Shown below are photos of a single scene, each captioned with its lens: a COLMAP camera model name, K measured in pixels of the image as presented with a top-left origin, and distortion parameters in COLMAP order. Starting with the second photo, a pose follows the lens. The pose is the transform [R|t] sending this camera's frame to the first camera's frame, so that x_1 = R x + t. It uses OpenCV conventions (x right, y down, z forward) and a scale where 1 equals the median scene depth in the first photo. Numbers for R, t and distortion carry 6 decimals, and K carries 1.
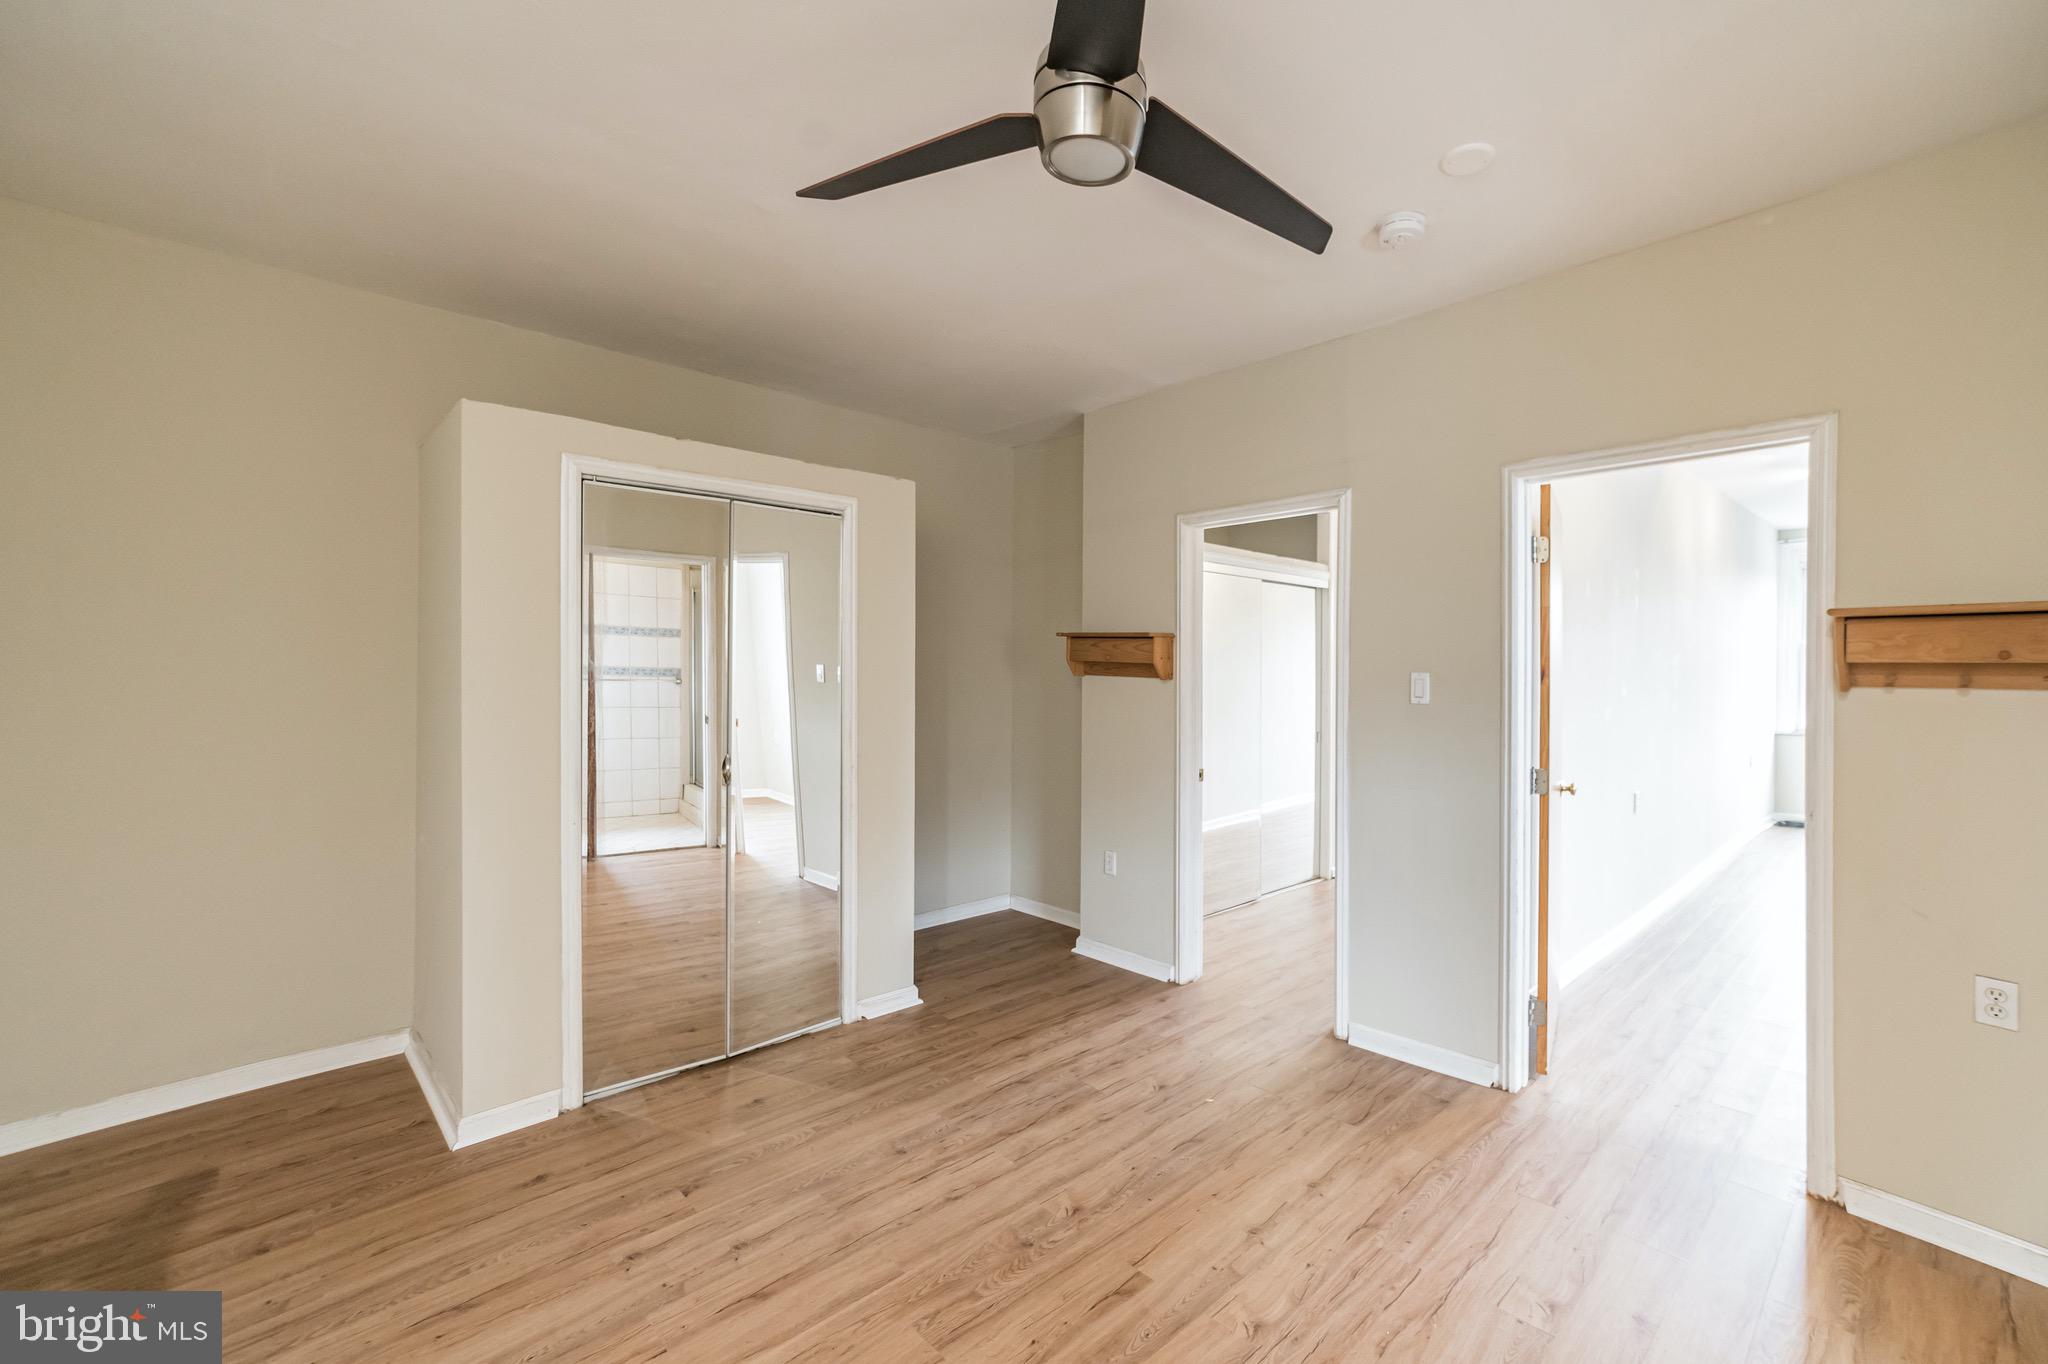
lens RADIAL K [[892.3, 0, 1058.4], [0, 892.3, 659.8], [0, 0, 1]] dist [0.002239, 0.003024]
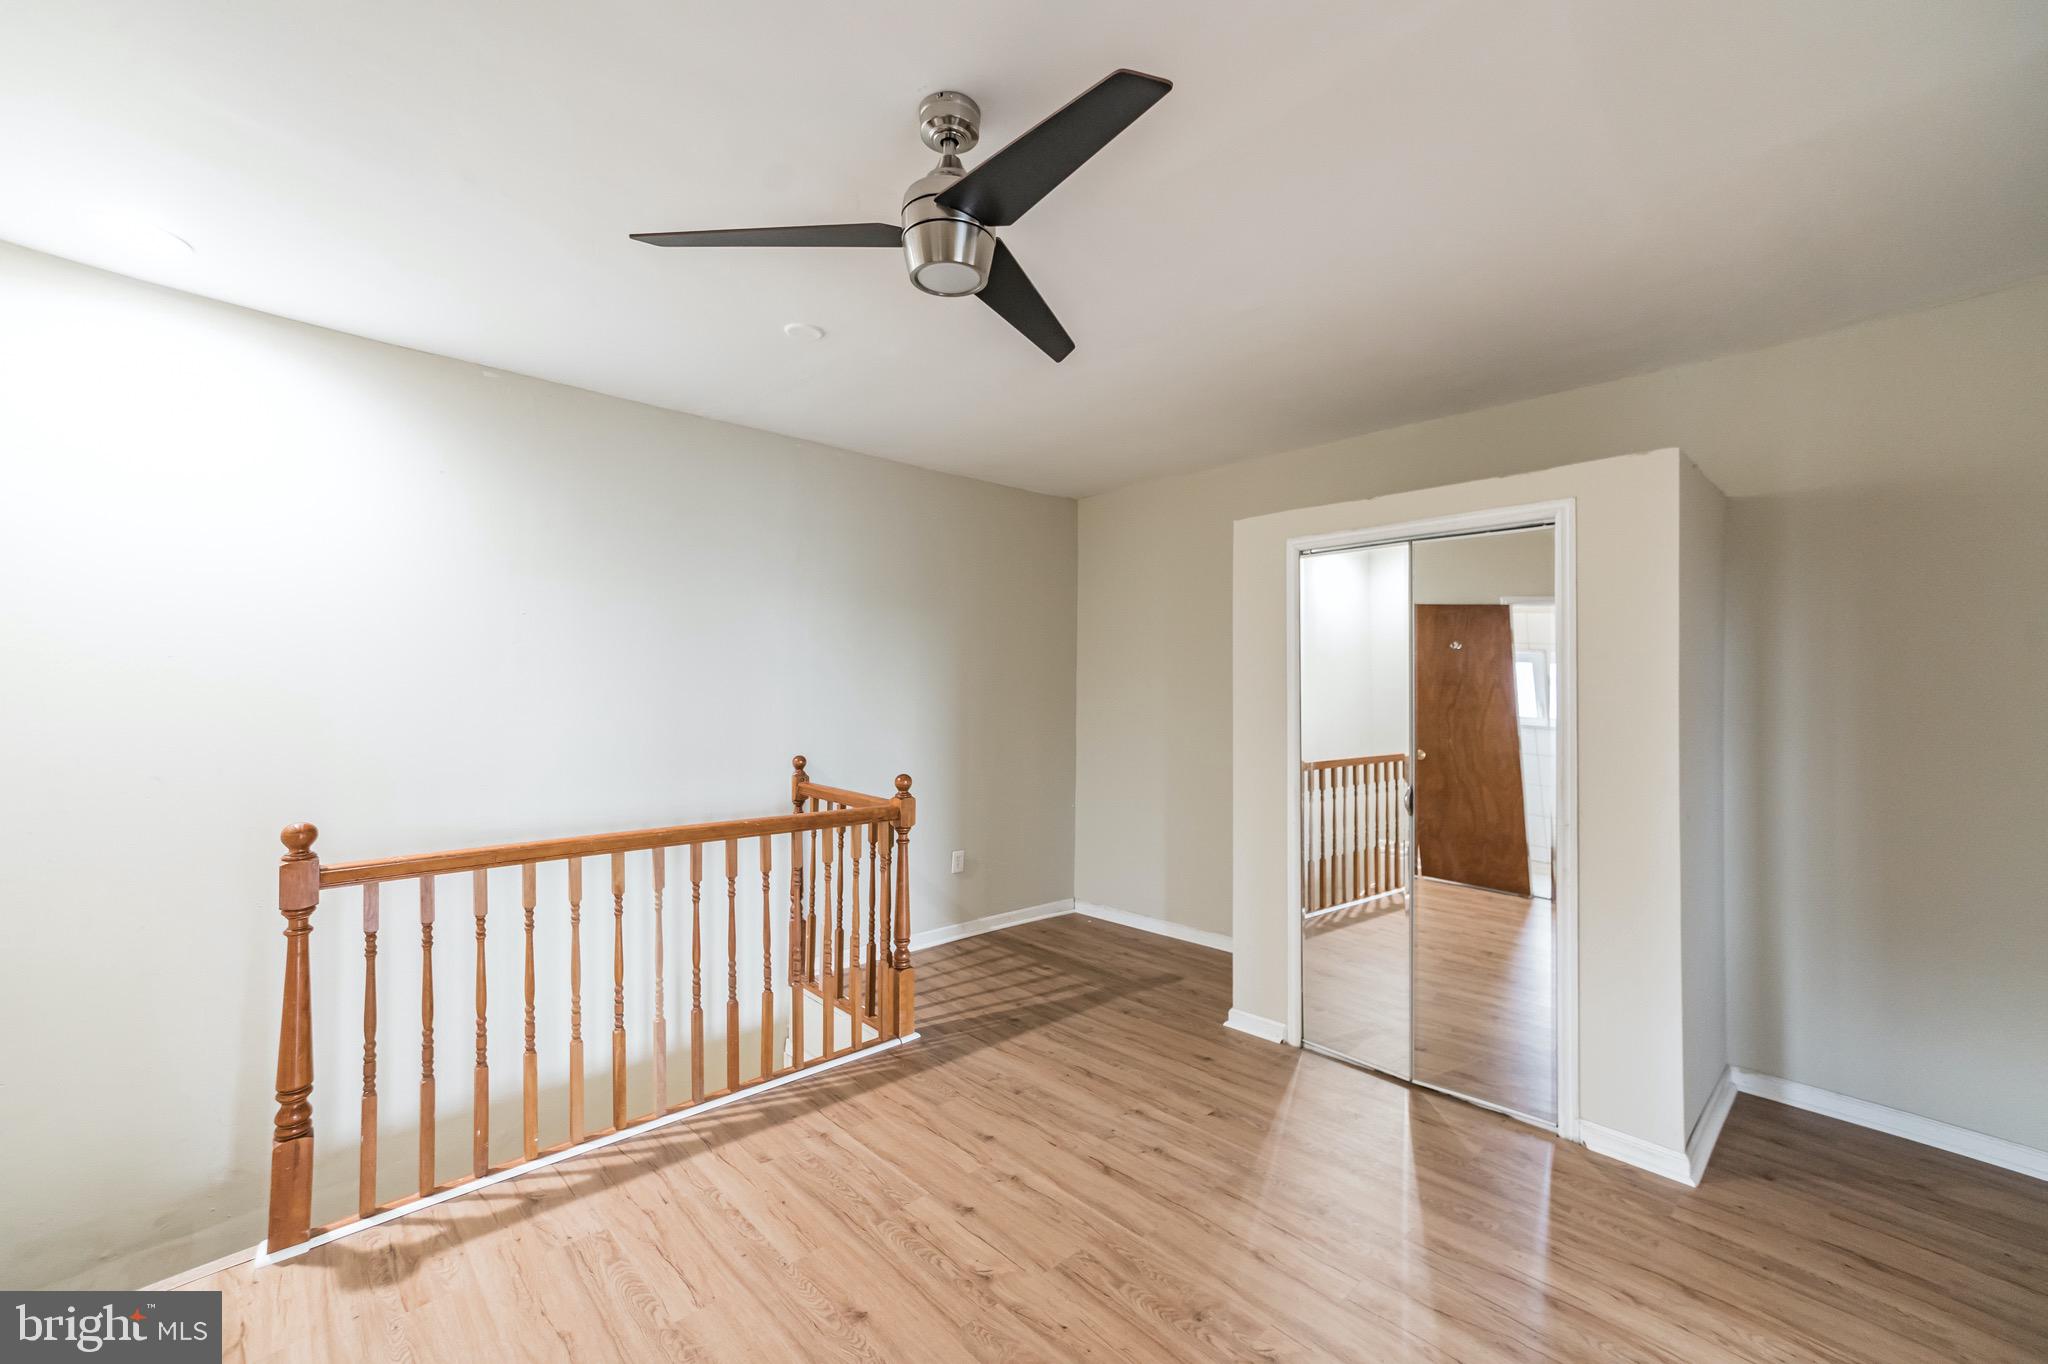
lens RADIAL K [[835.6, 0, 1064.6], [0, 835.6, 667.8], [0, 0, 1]] dist [-0.004466, 0.011499]
pose [[0.010888, -0.036047, -0.999291, 0.829547], [-0.000126, 0.999350, -0.036051, 0.005356], [0.999941, 0.000519, 0.010876, 0.814218]]
